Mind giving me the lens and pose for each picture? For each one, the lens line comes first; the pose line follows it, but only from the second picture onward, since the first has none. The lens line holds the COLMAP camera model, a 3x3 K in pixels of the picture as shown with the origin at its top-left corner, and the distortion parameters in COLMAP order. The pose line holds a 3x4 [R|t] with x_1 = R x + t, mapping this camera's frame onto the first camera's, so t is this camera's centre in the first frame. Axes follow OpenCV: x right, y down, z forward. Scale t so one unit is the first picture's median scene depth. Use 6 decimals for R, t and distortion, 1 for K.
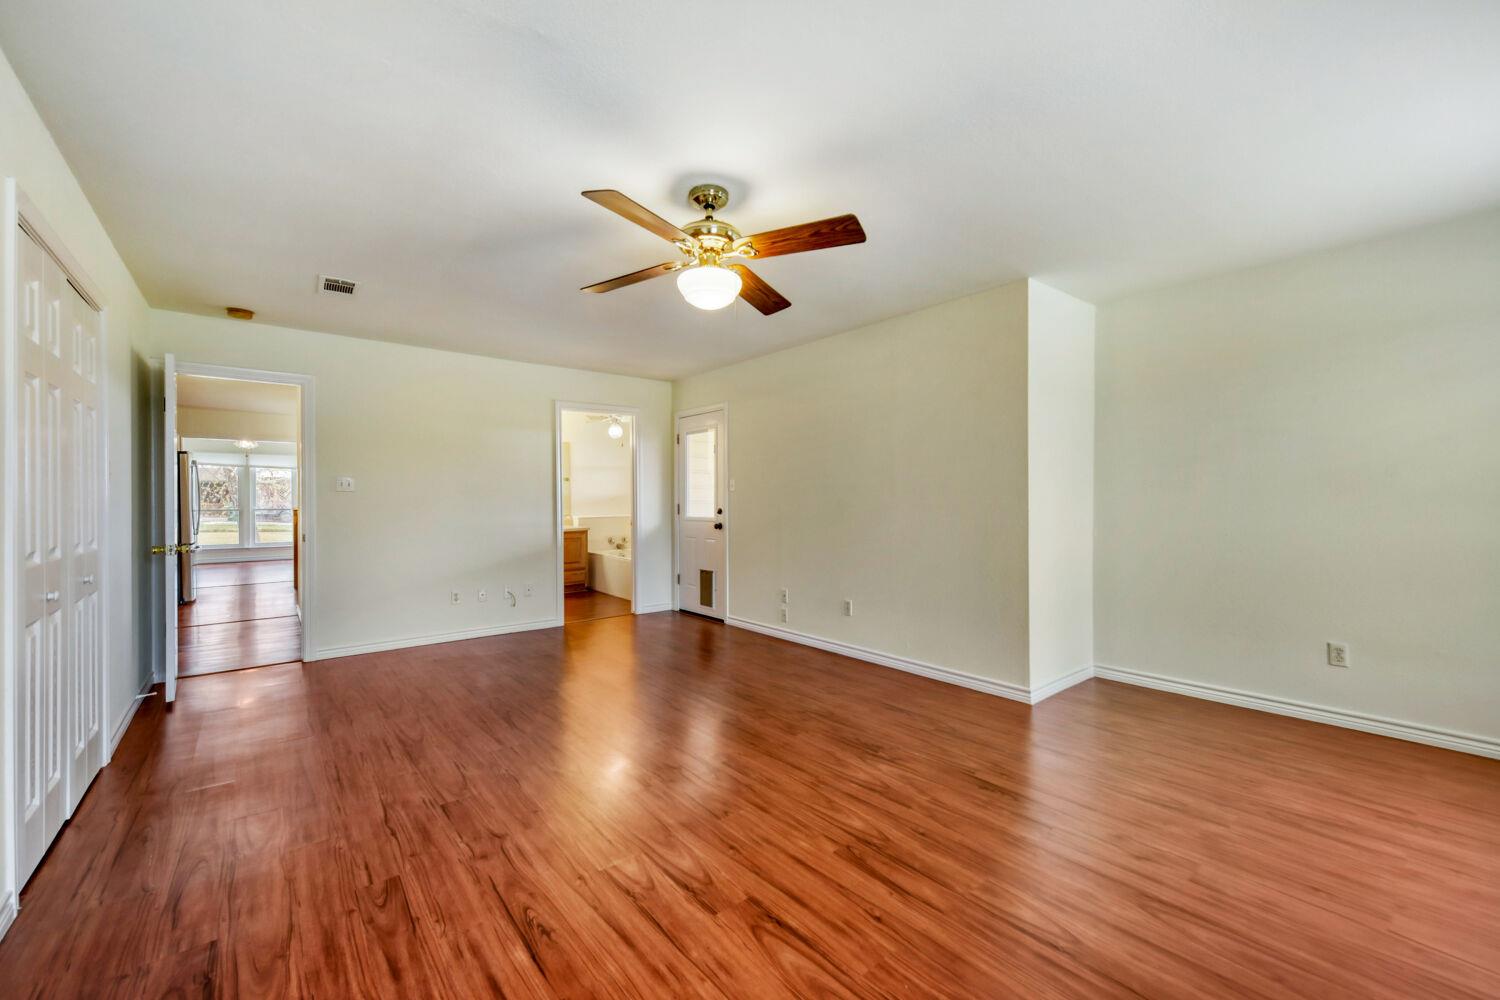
lens RADIAL K [[609.5, 0, 750.0], [0, 609.5, 500.0], [0, 0, 1]] dist [0.041768, -0.000016]
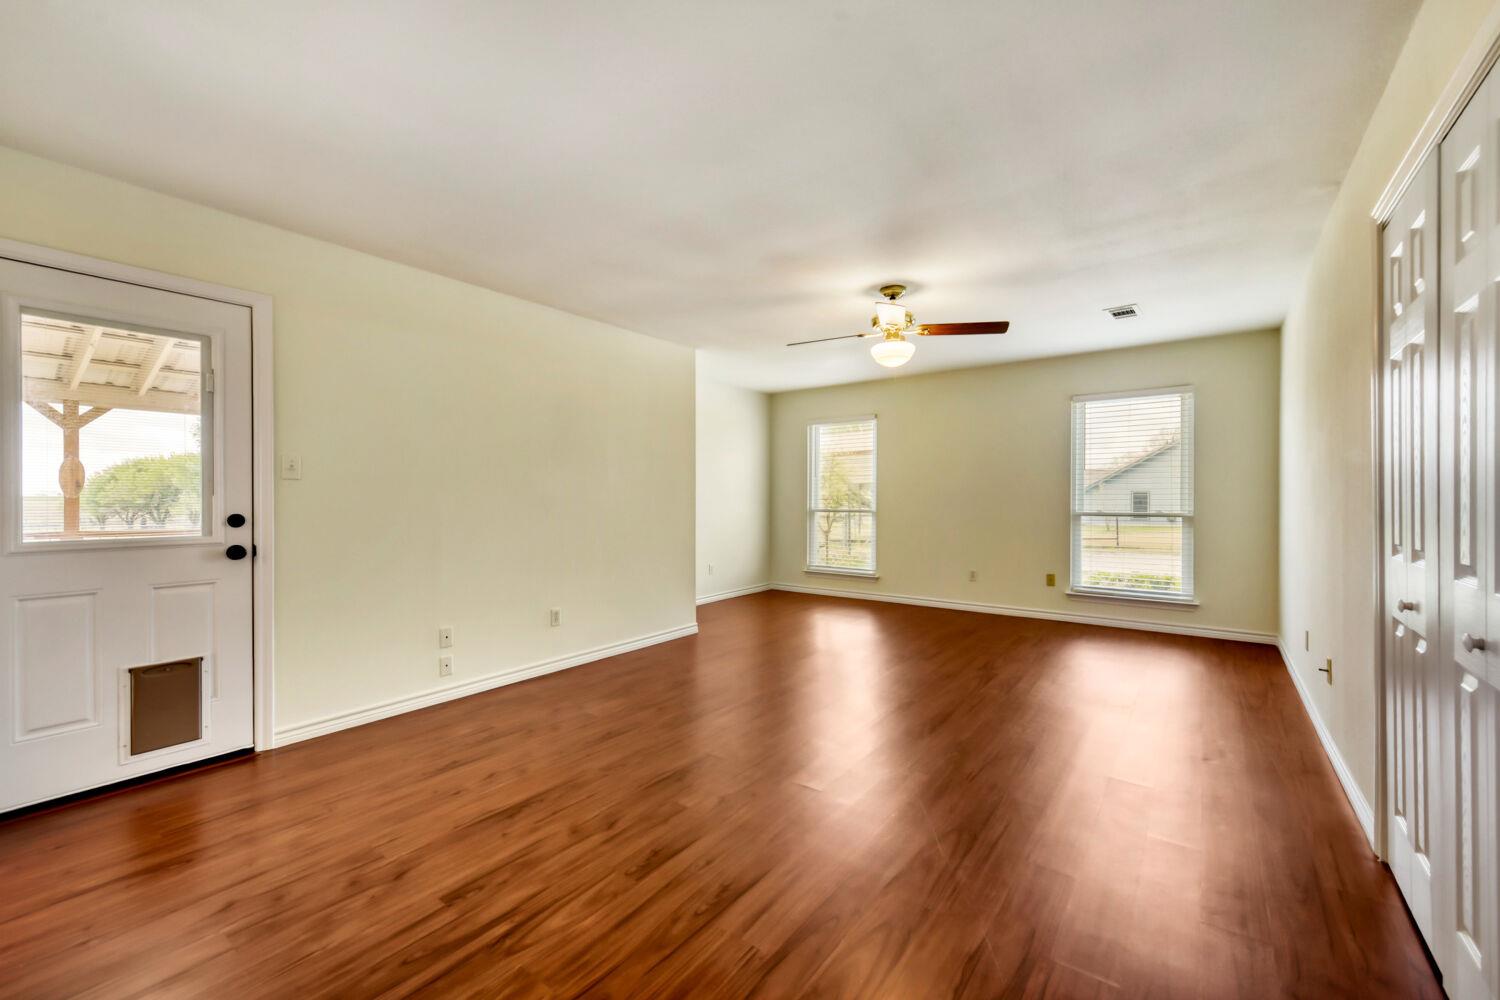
lens RADIAL K [[609.5, 0, 750.0], [0, 609.5, 500.0], [0, 0, 1]] dist [0.041768, -0.000016]
pose [[-0.246977, 0.004932, 0.969009, -0.618139], [0.007914, 0.999964, -0.003072, 0.007635], [-0.968989, 0.006910, -0.247007, 0.741233]]
